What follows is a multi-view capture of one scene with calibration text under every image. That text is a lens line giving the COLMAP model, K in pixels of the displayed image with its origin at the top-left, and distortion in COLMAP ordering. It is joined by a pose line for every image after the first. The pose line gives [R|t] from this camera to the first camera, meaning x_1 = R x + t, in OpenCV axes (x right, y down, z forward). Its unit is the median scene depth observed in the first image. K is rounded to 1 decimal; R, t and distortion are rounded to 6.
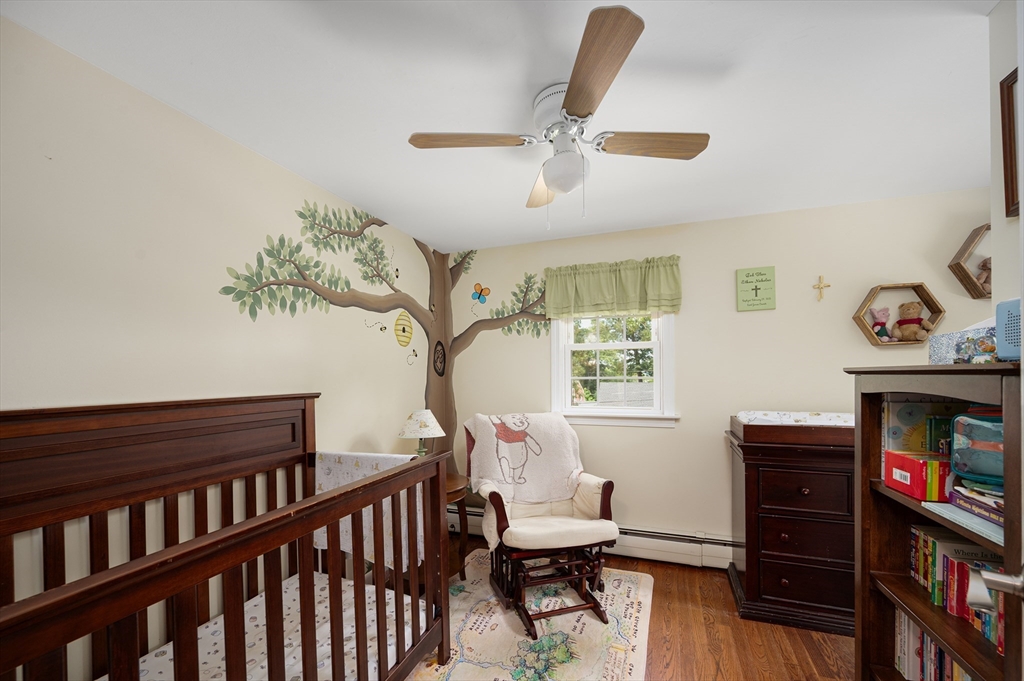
lens RADIAL K [[414.1, 0, 512.9], [0, 414.1, 380.5], [0, 0, 1]] dist [-0.001846, -0.000203]
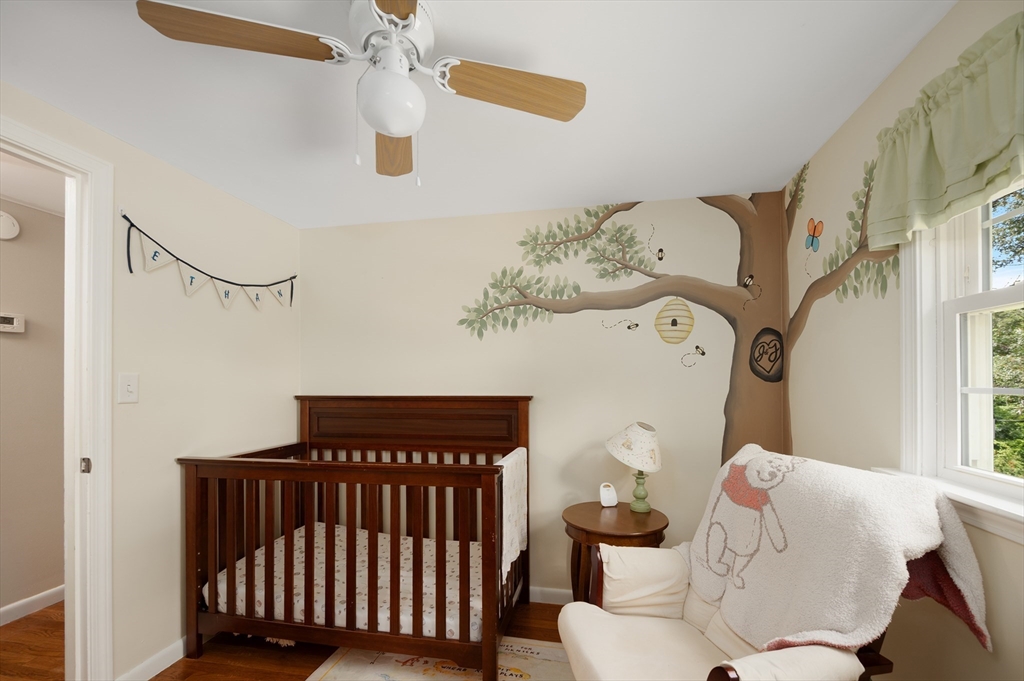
lens RADIAL K [[414.1, 0, 520.8], [0, 414.1, 376.7], [0, 0, 1]] dist [-0.001846, -0.000203]
pose [[0.159061, -0.003128, -0.987264, 0.566071], [-0.009804, 0.999941, -0.004748, -0.016128], [0.987220, 0.010434, 0.159021, 0.718660]]
